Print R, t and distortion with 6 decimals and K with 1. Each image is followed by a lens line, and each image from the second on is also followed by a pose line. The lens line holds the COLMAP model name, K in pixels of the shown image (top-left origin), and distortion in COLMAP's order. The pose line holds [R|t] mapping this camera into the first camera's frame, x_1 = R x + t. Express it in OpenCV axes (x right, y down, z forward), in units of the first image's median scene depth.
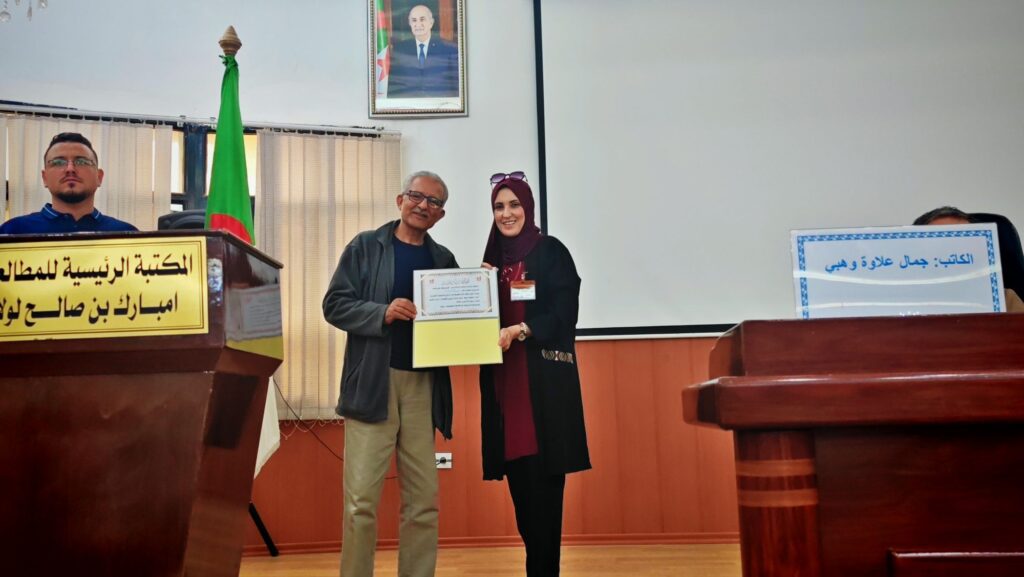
lens RADIAL K [[966.9, 0, 536.8], [0, 966.9, 275.6], [0, 0, 1]] dist [0.016715, 0.012256]
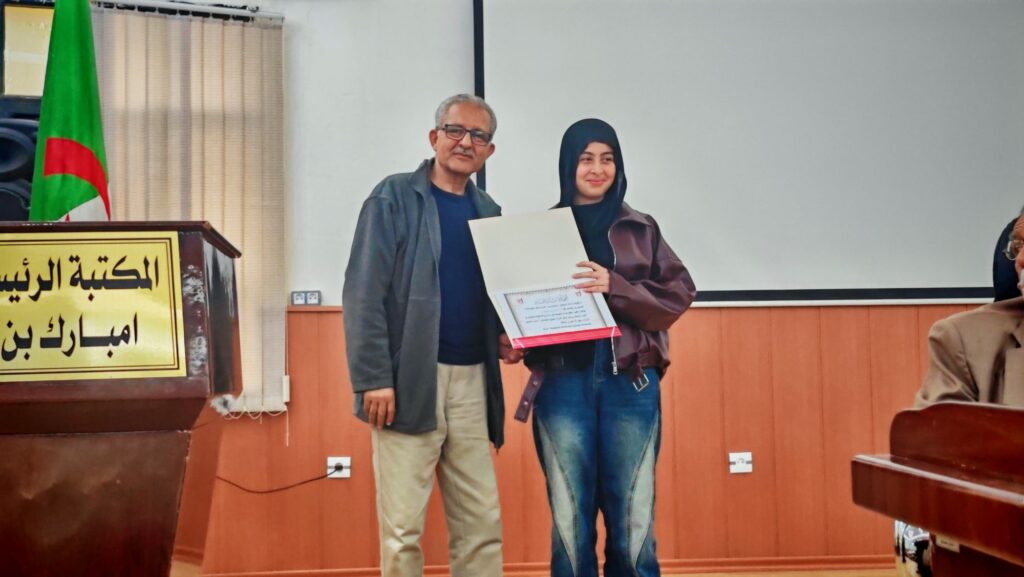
lens RADIAL K [[1255.9, 0, 535.8], [0, 1255.9, 267.4], [0, 0, 1]] dist [0.031150, -0.097617]
pose [[0.991414, 0.020077, 0.129208, -0.098318], [-0.028658, 0.997480, 0.064900, -0.037447], [-0.127579, -0.068046, 0.989491, 0.048569]]
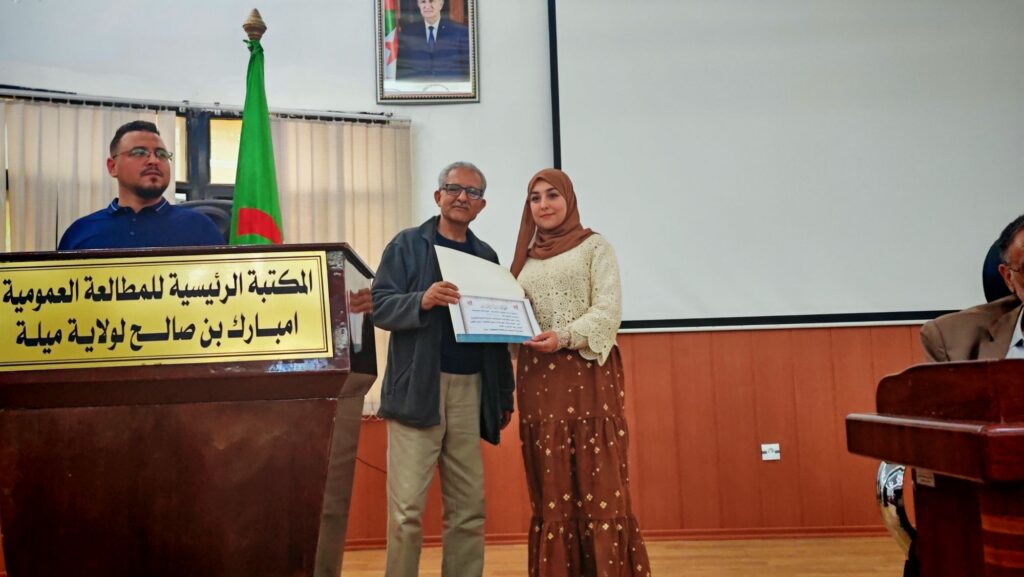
lens RADIAL K [[963.5, 0, 509.7], [0, 963.5, 286.5], [0, 0, 1]] dist [0.018291, -0.003940]
pose [[0.999695, -0.000660, 0.024678, -0.090350], [-0.000163, 0.999445, 0.033318, -0.017476], [-0.024686, -0.033312, 0.999140, 0.042257]]
